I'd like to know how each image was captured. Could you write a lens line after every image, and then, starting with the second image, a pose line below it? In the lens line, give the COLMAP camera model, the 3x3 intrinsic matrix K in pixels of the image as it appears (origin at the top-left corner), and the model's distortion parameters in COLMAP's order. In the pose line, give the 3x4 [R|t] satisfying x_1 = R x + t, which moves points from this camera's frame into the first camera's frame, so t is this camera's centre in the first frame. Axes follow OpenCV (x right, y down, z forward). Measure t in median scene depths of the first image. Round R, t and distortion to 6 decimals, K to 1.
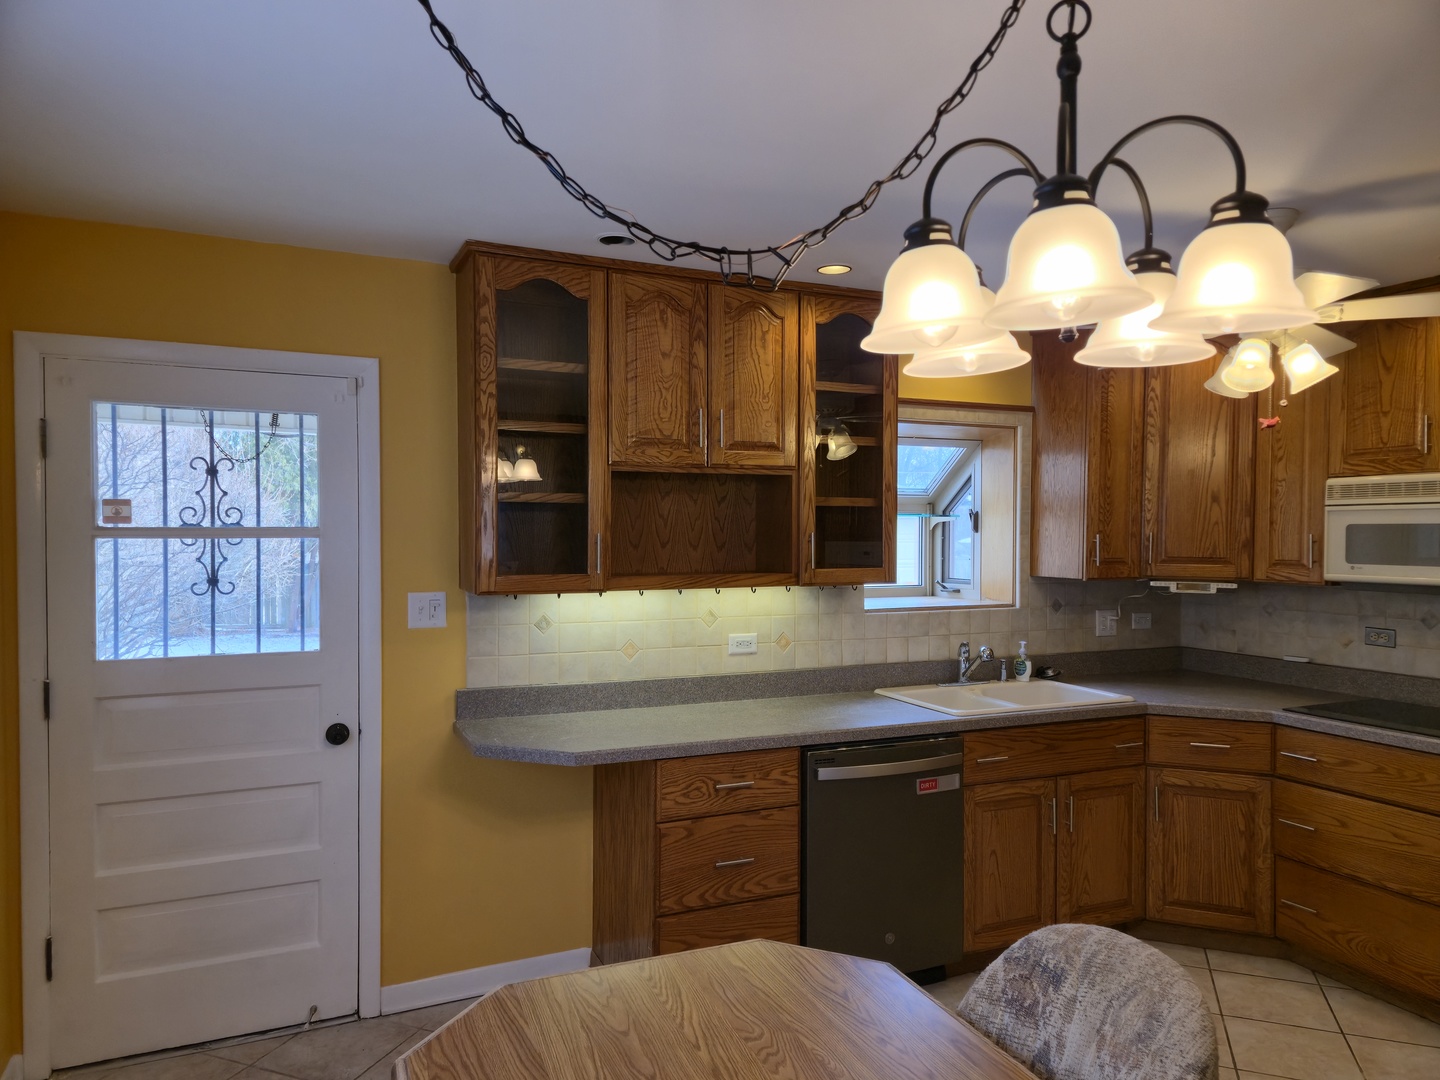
lens RADIAL K [[956.5, 0, 729.0], [0, 956.5, 553.9], [0, 0, 1]] dist [0.080826, -0.062280]
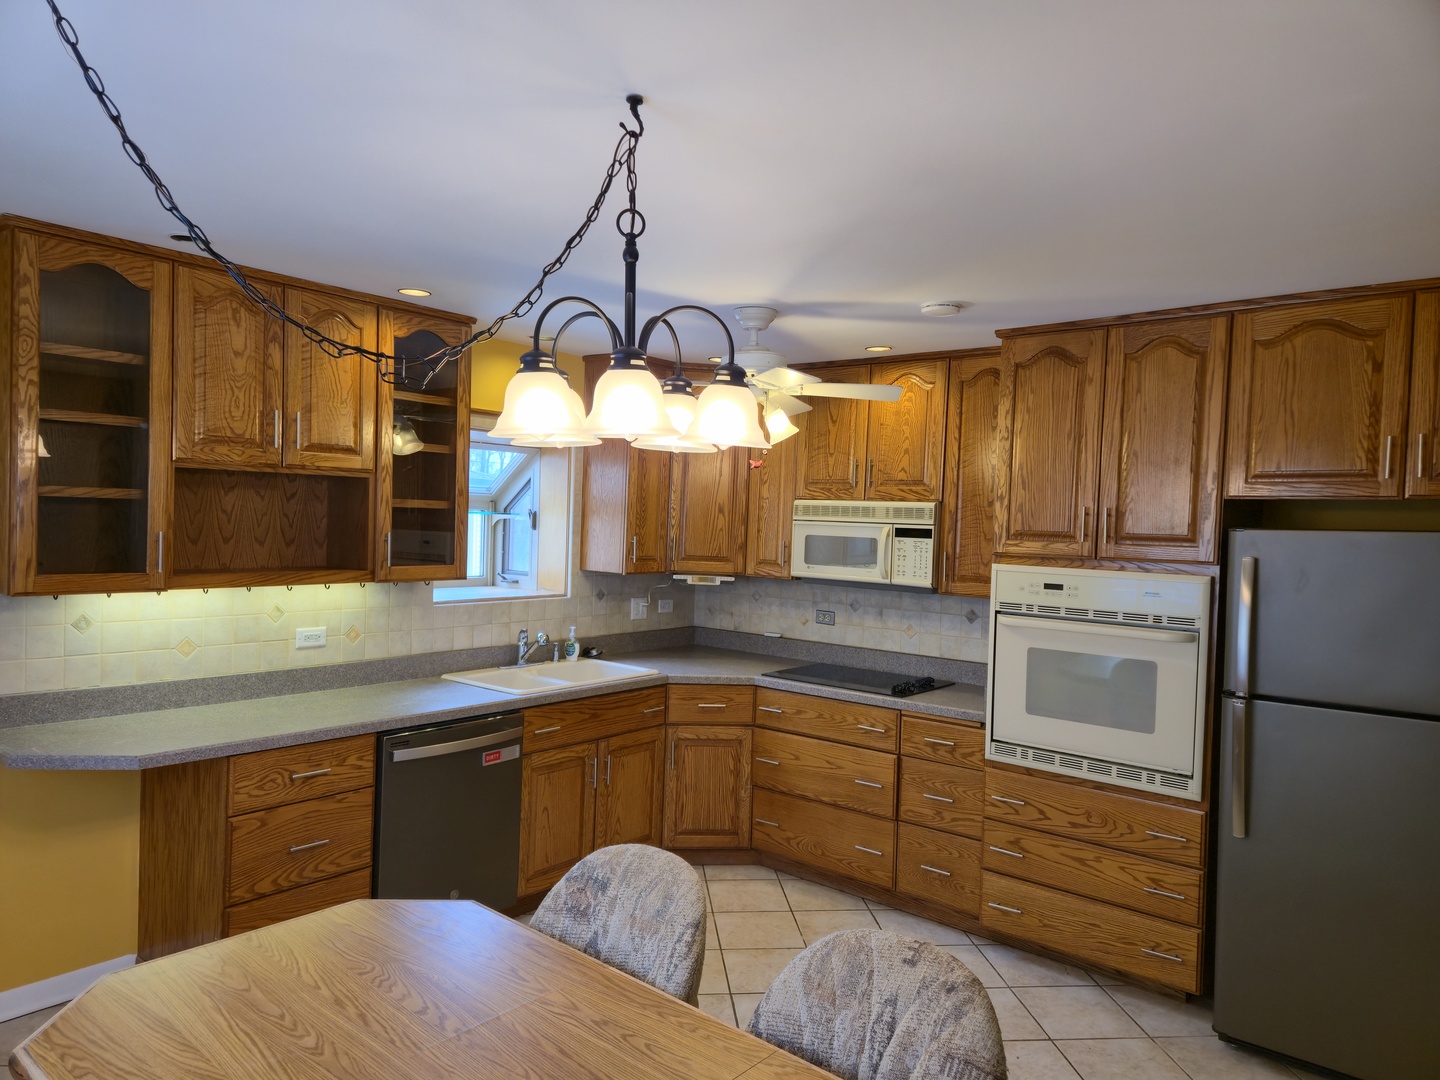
lens RADIAL K [[955.9, 0, 720.2], [0, 955.9, 554.3], [0, 0, 1]] dist [0.075627, -0.060137]
pose [[0.895584, 0.012294, 0.444722, -0.059321], [-0.023970, 0.999500, 0.020640, -0.028976], [-0.444245, -0.029145, 0.895431, -0.128719]]
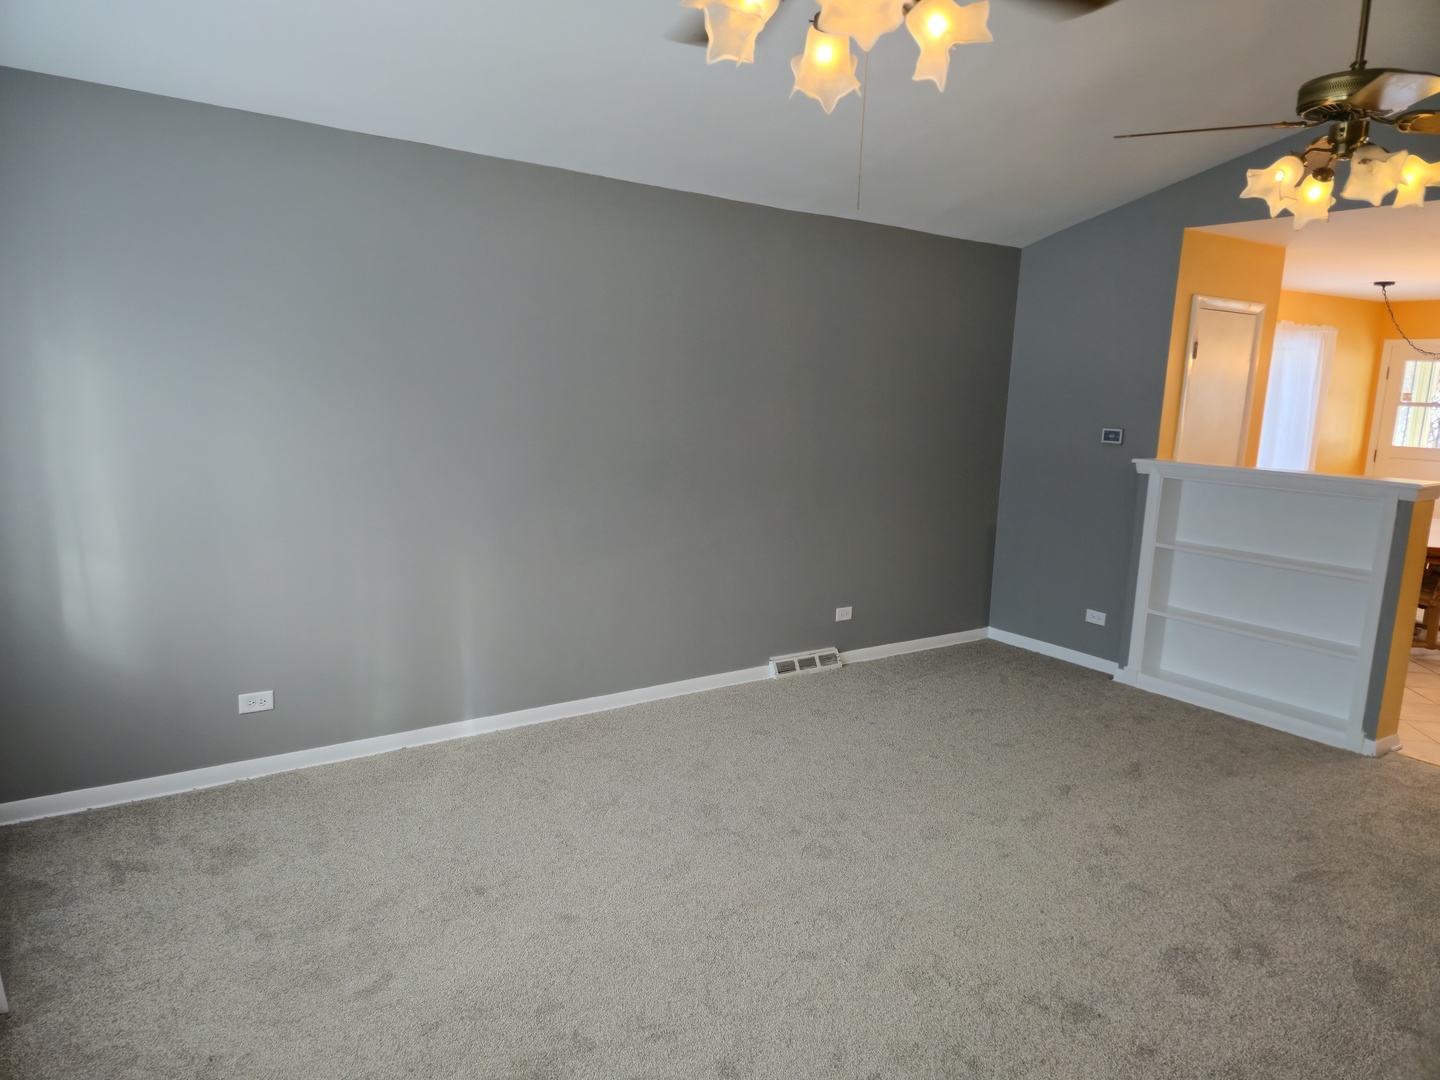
lens RADIAL K [[965.5, 0, 709.7], [0, 965.5, 539.7], [0, 0, 1]] dist [0.073745, -0.054605]
pose [[0.188146, 0.167496, -0.967753, 1.683090], [-0.053562, 0.985634, 0.160178, 0.015496], [0.980679, 0.021698, 0.194415, -1.435271]]
